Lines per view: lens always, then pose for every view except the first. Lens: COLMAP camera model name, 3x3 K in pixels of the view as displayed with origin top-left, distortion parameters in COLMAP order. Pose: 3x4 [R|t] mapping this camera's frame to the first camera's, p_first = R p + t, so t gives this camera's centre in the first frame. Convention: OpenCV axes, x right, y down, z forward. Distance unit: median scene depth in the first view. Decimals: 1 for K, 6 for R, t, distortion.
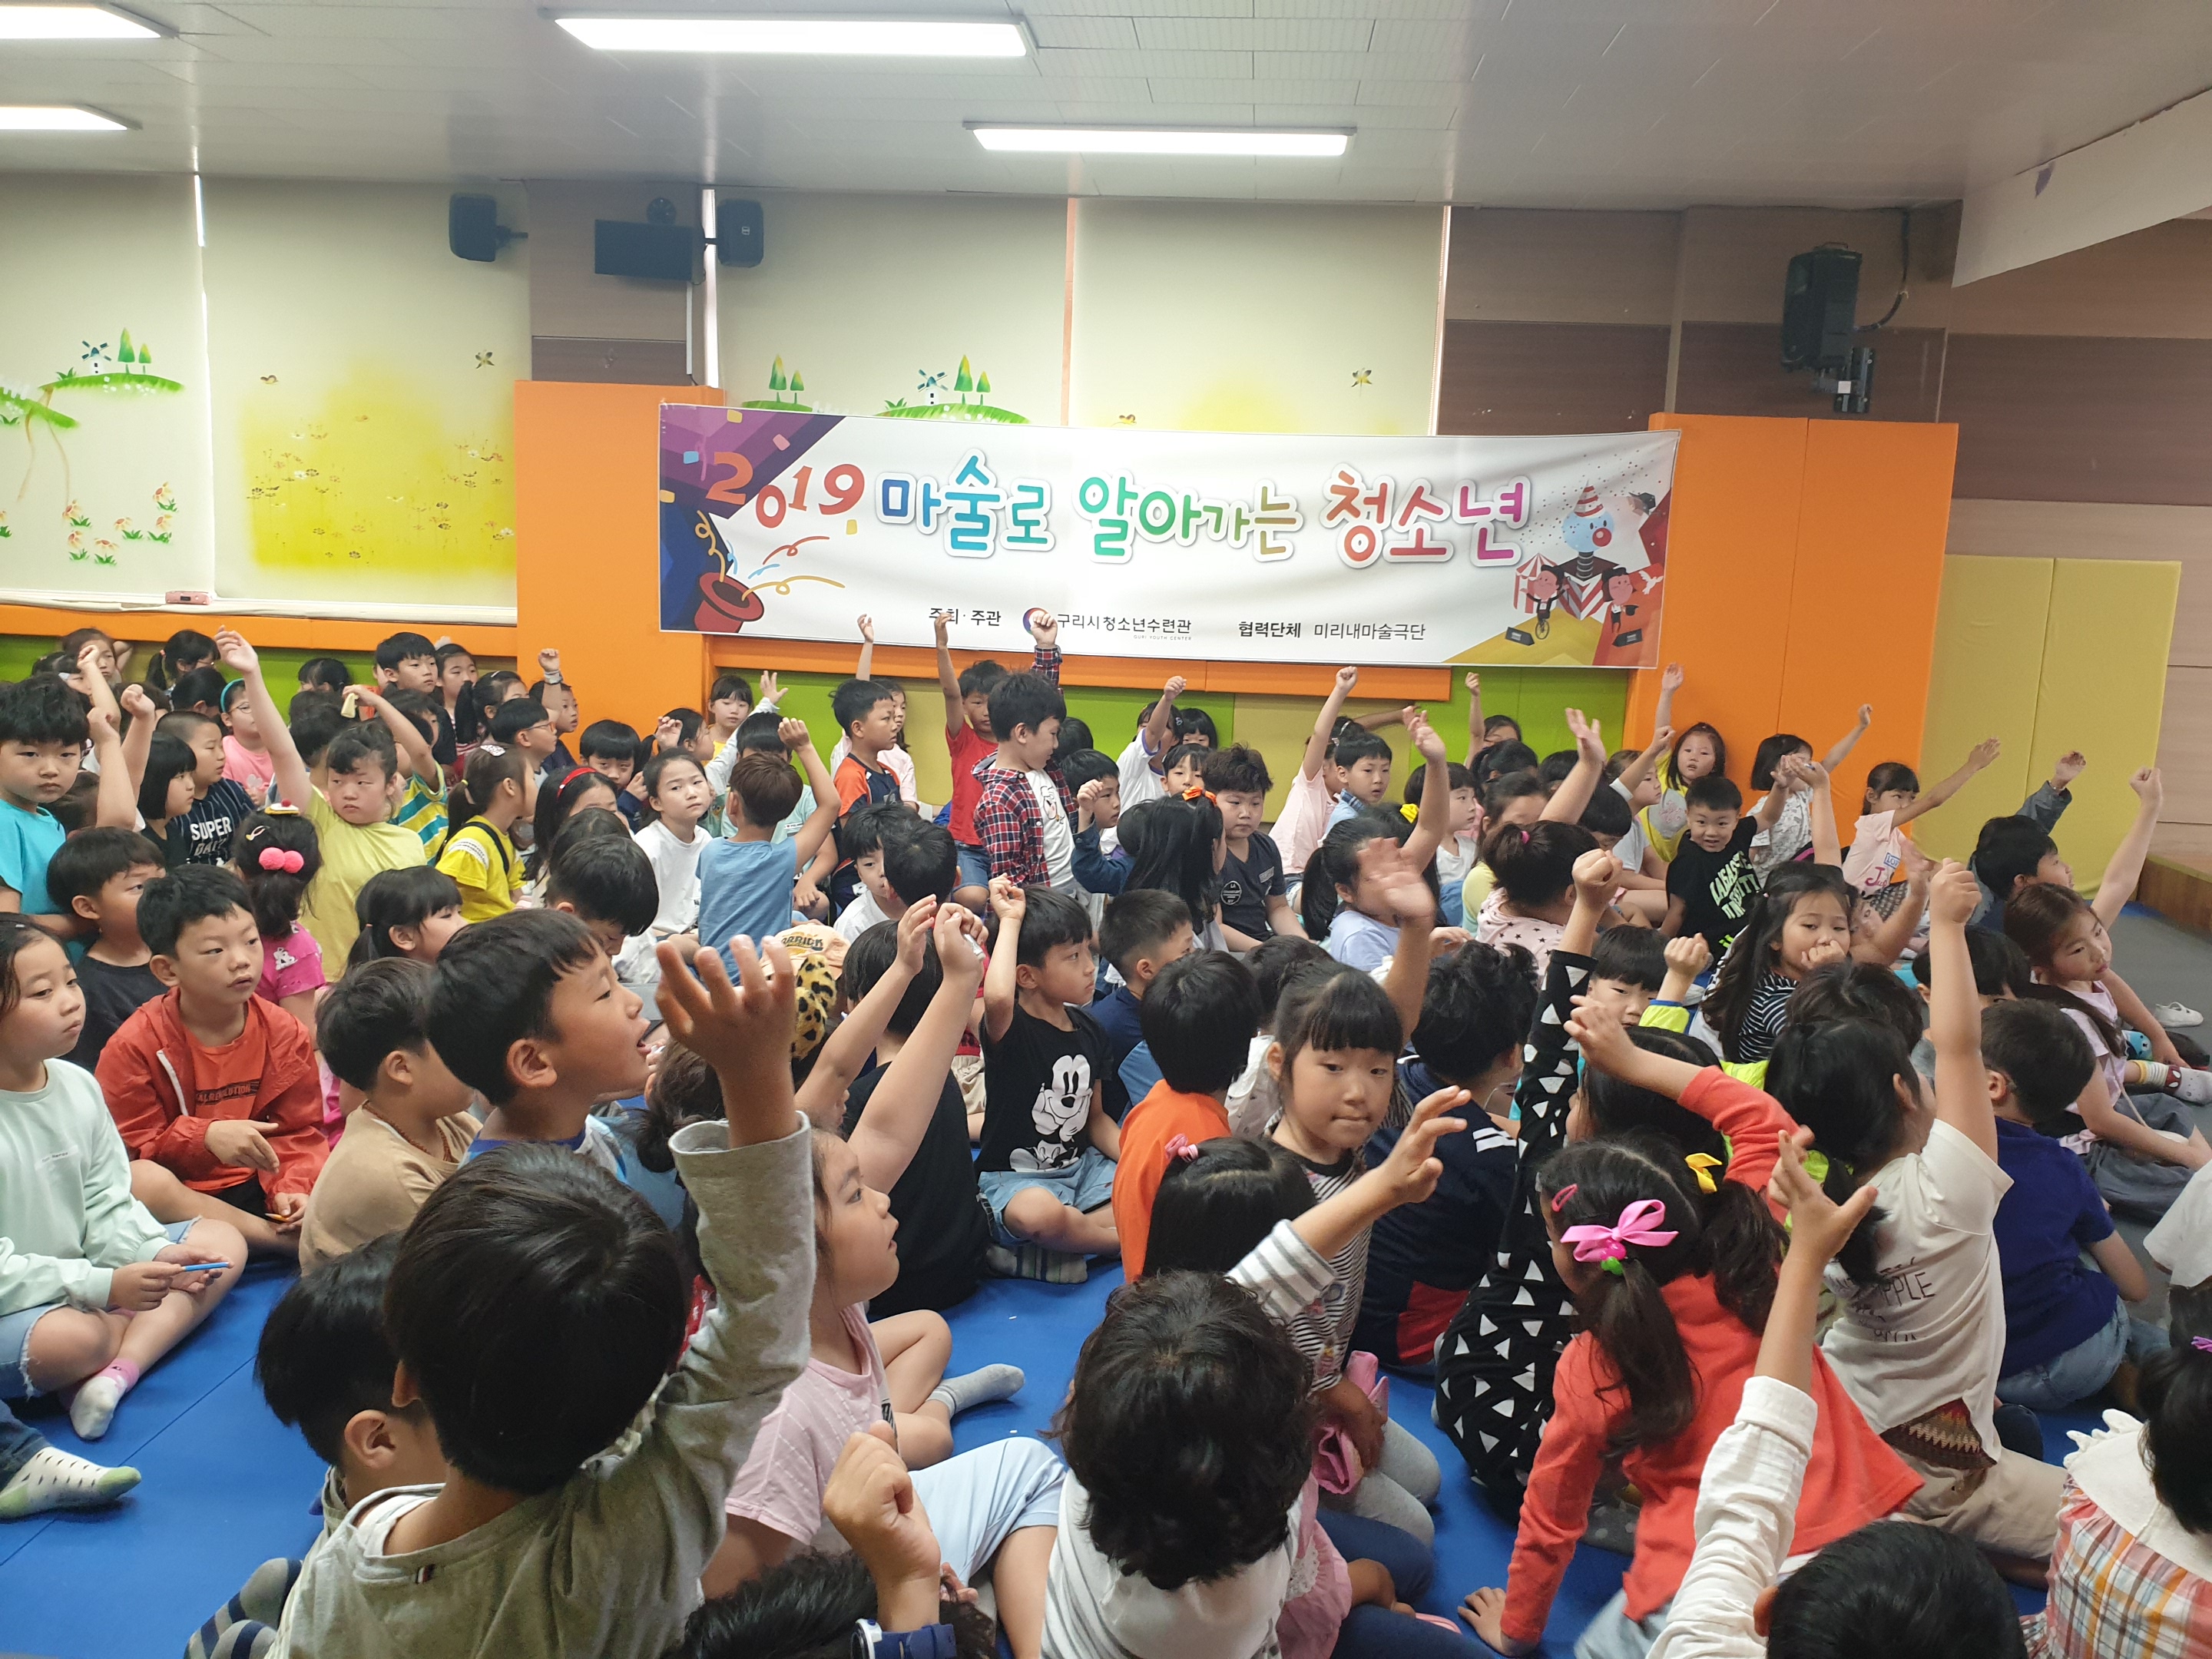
lens RADIAL K [[1724.9, 0, 1106.0], [0, 1724.9, 829.5], [0, 0, 1]] dist [-0.004516, -0.013718]
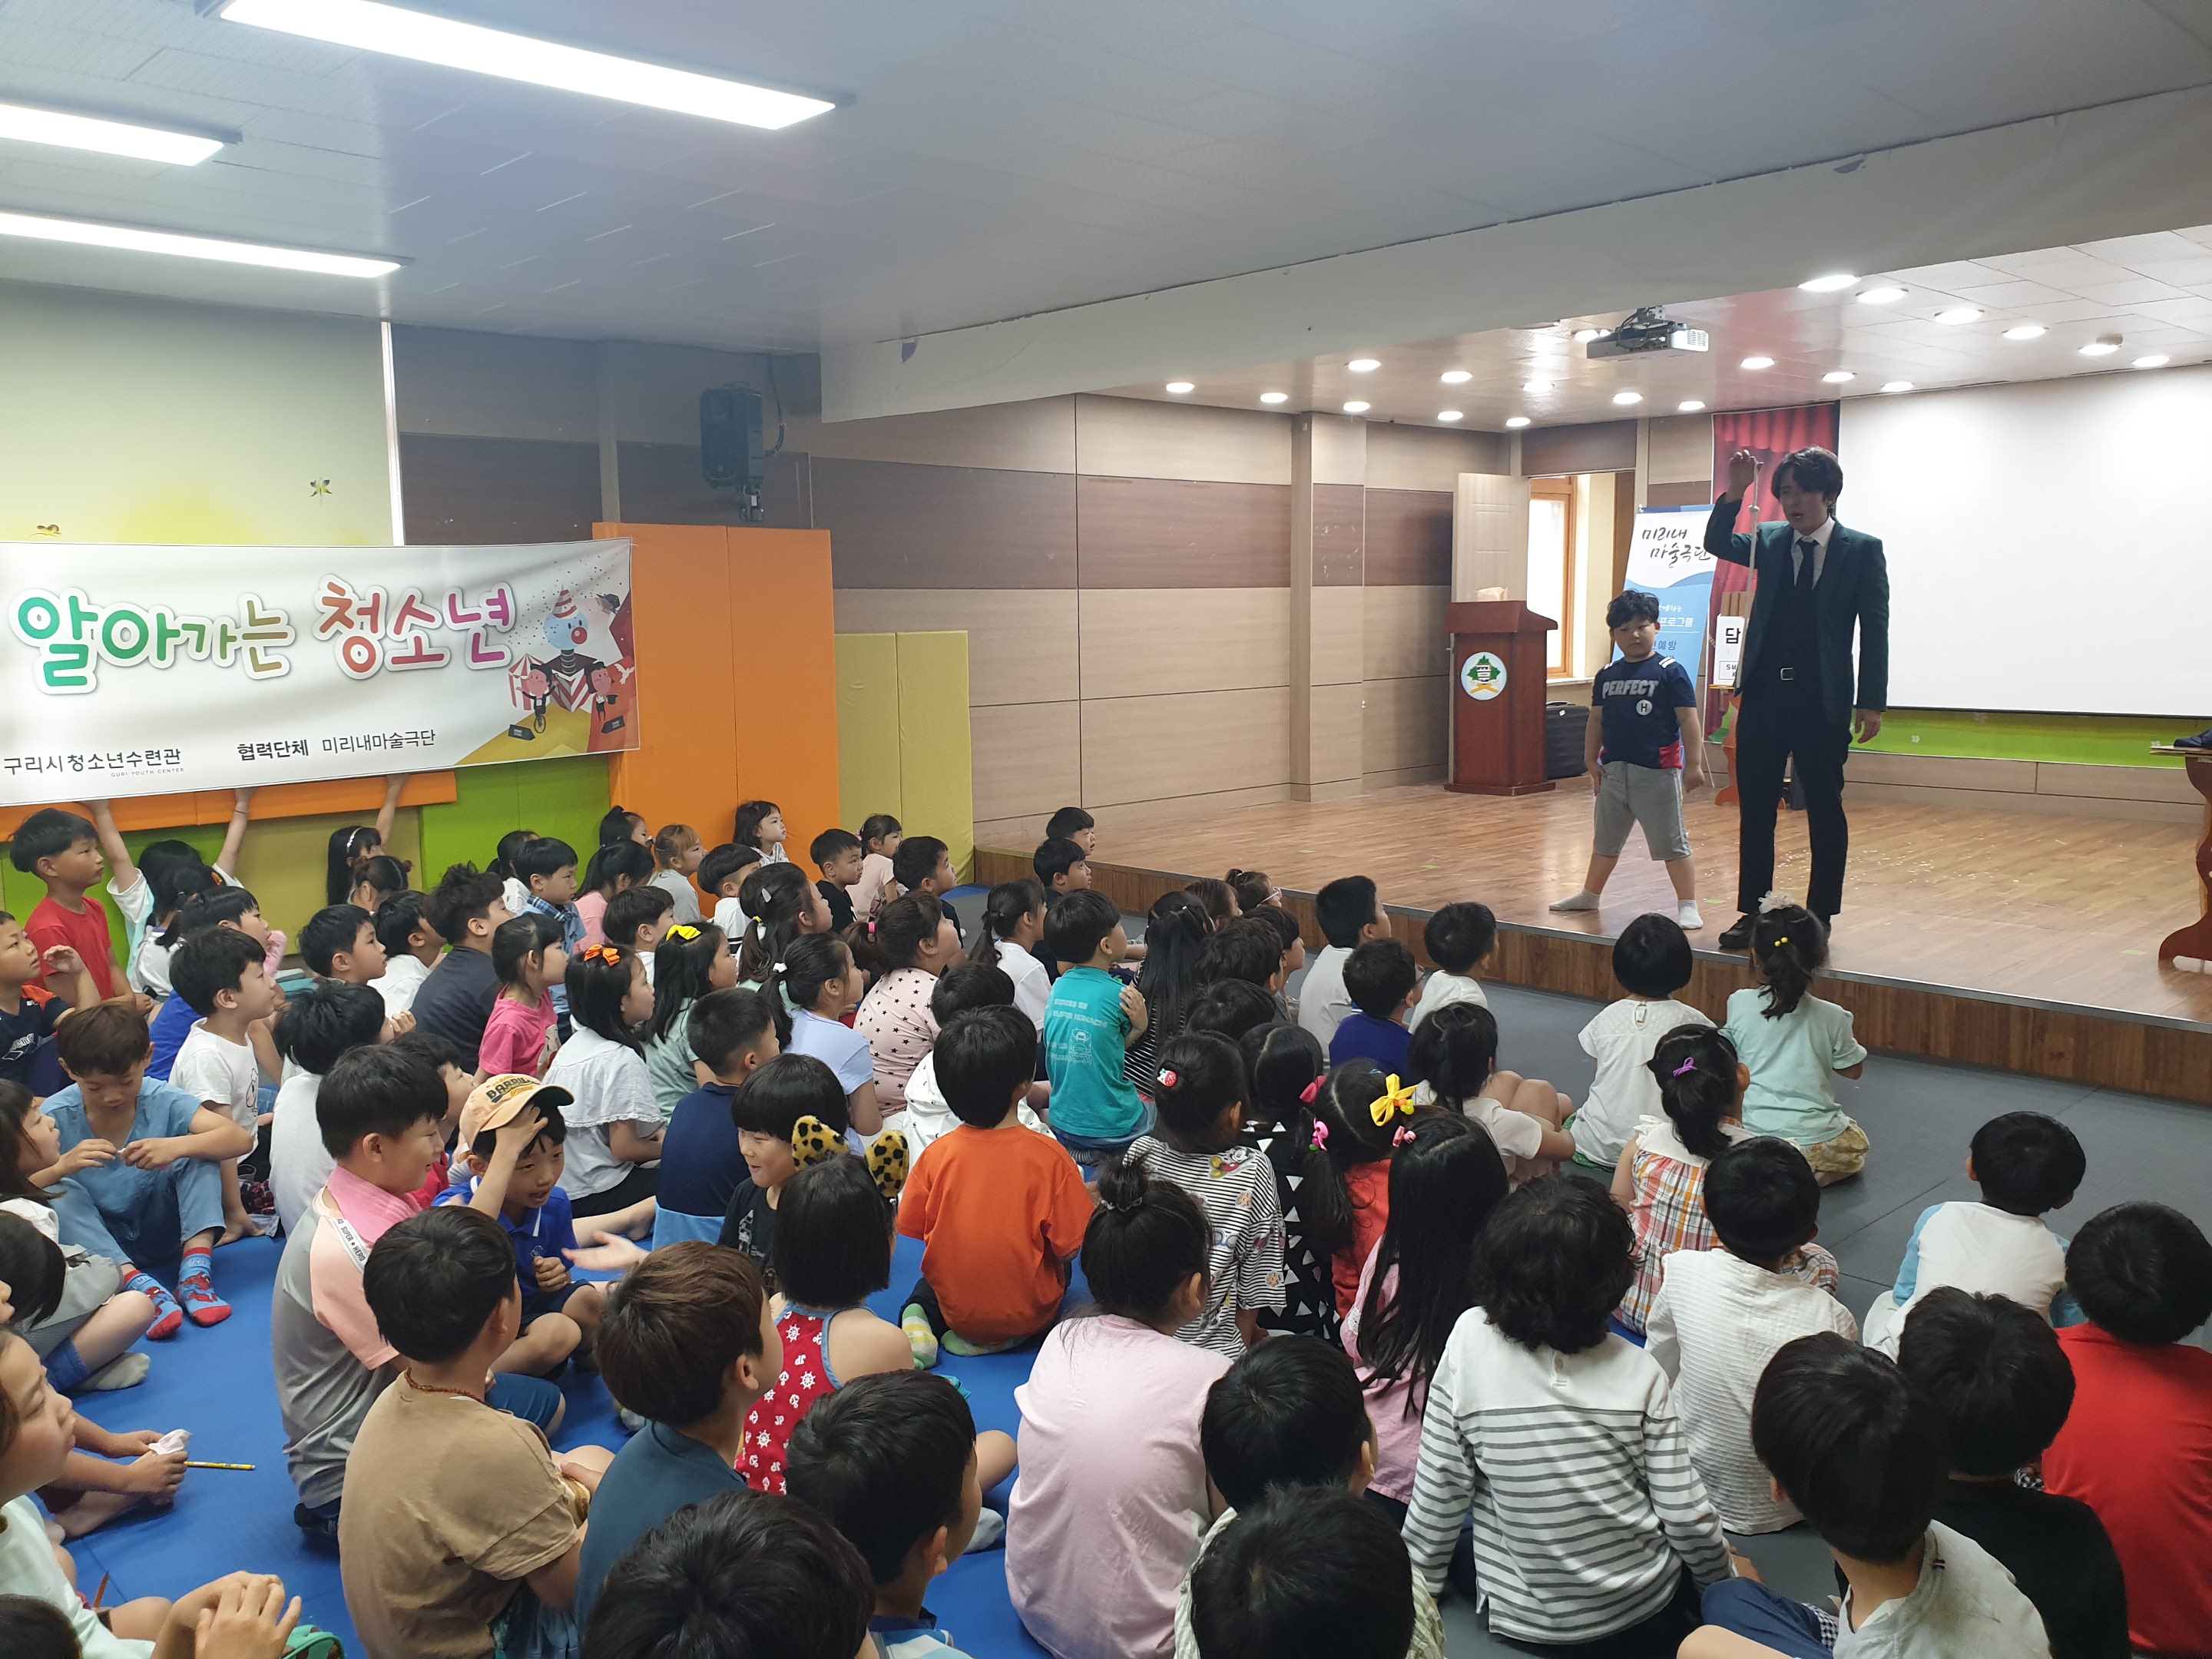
lens RADIAL K [[1724.9, 0, 1106.0], [0, 1724.9, 829.5], [0, 0, 1]] dist [-0.004516, -0.013718]
pose [[0.672790, -0.132461, 0.727879, -0.296519], [0.169463, 0.985276, 0.022666, -0.016876], [-0.720164, 0.108099, 0.685331, 0.026342]]
